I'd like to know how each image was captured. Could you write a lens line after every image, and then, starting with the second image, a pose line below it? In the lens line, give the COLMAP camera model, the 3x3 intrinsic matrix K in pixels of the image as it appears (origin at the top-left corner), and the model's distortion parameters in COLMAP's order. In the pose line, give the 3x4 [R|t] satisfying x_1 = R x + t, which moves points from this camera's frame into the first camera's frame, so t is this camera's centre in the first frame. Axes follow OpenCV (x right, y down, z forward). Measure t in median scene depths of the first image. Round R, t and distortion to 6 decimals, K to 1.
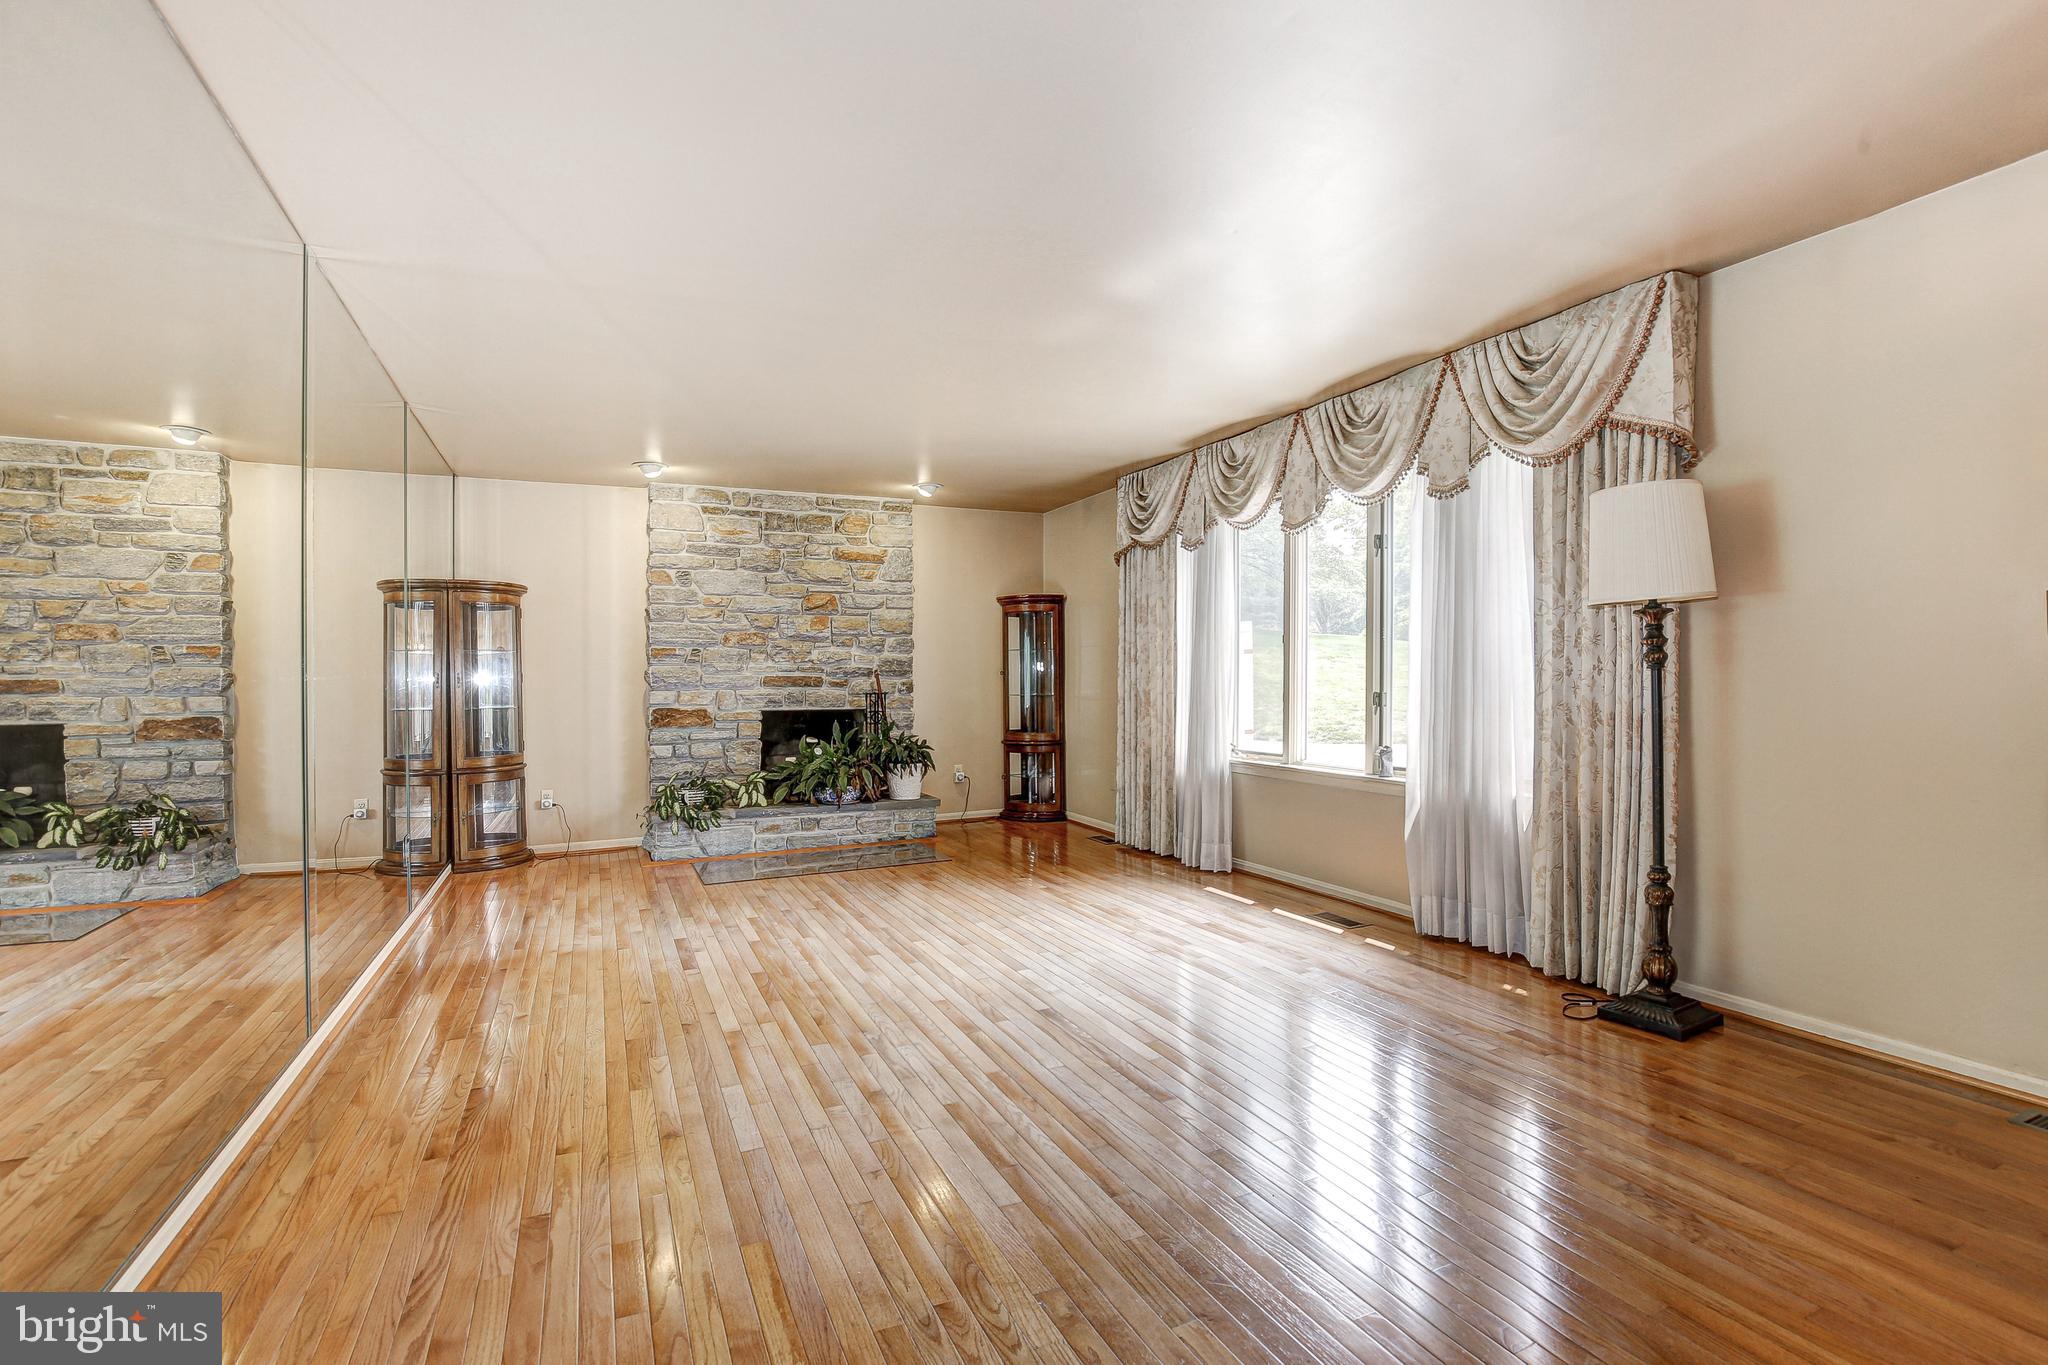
lens RADIAL K [[964.8, 0, 1057.4], [0, 964.8, 676.8], [0, 0, 1]] dist [-0.028447, -0.000651]
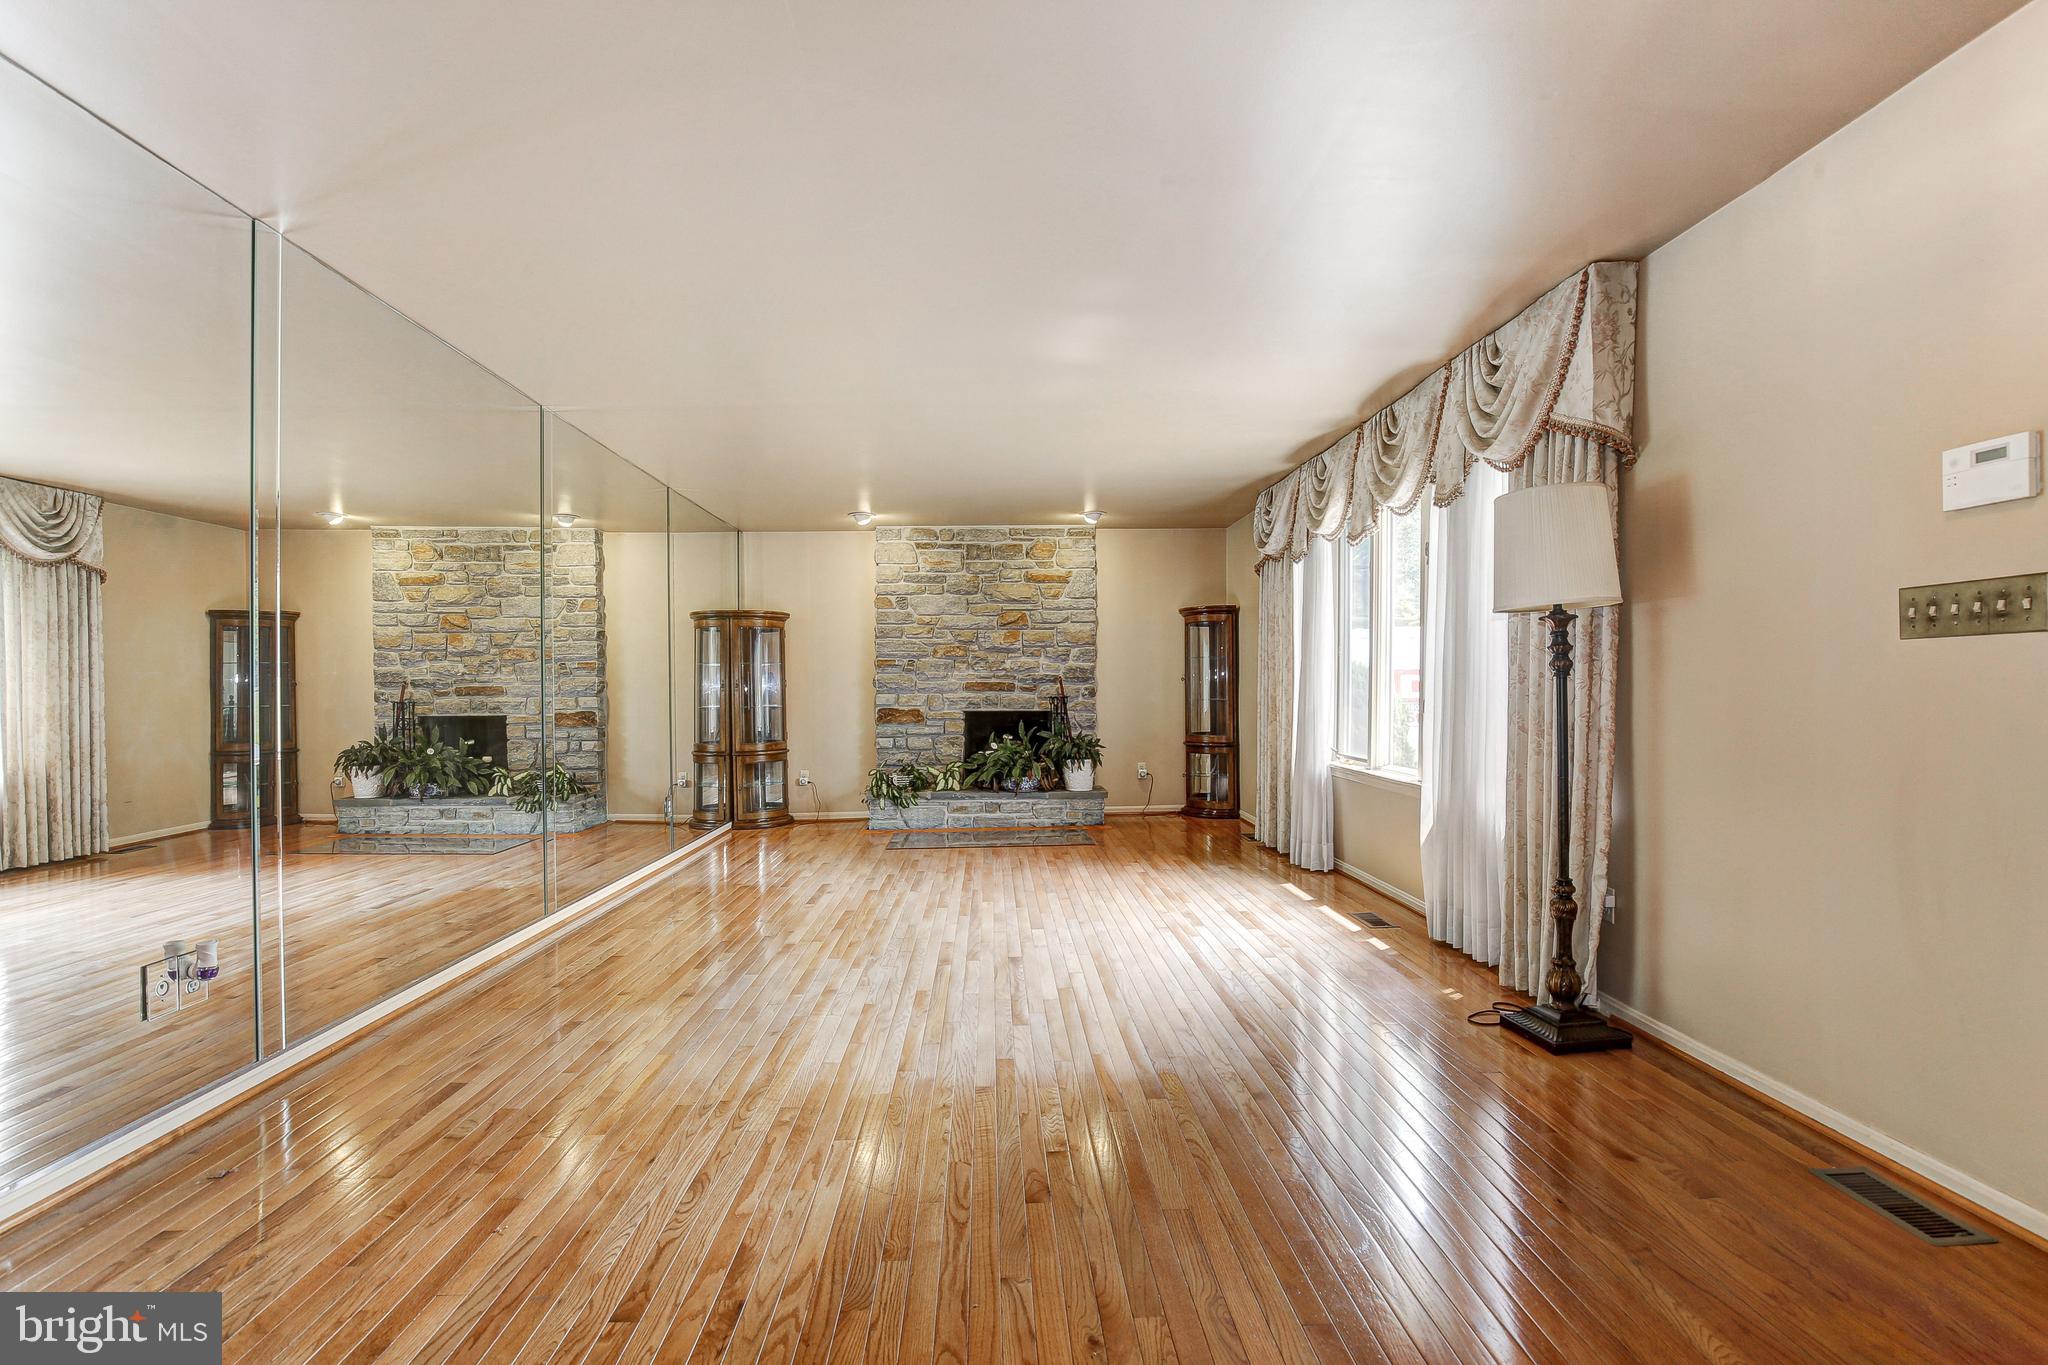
lens RADIAL K [[945.2, 0, 1029.3], [0, 945.2, 685.3], [0, 0, 1]] dist [-0.028514, 0.001035]
pose [[0.918131, 0.000821, -0.396277, 0.250673], [0.001019, 0.999990, 0.004433, -0.002228], [0.396276, -0.004474, 0.918120, -0.048045]]
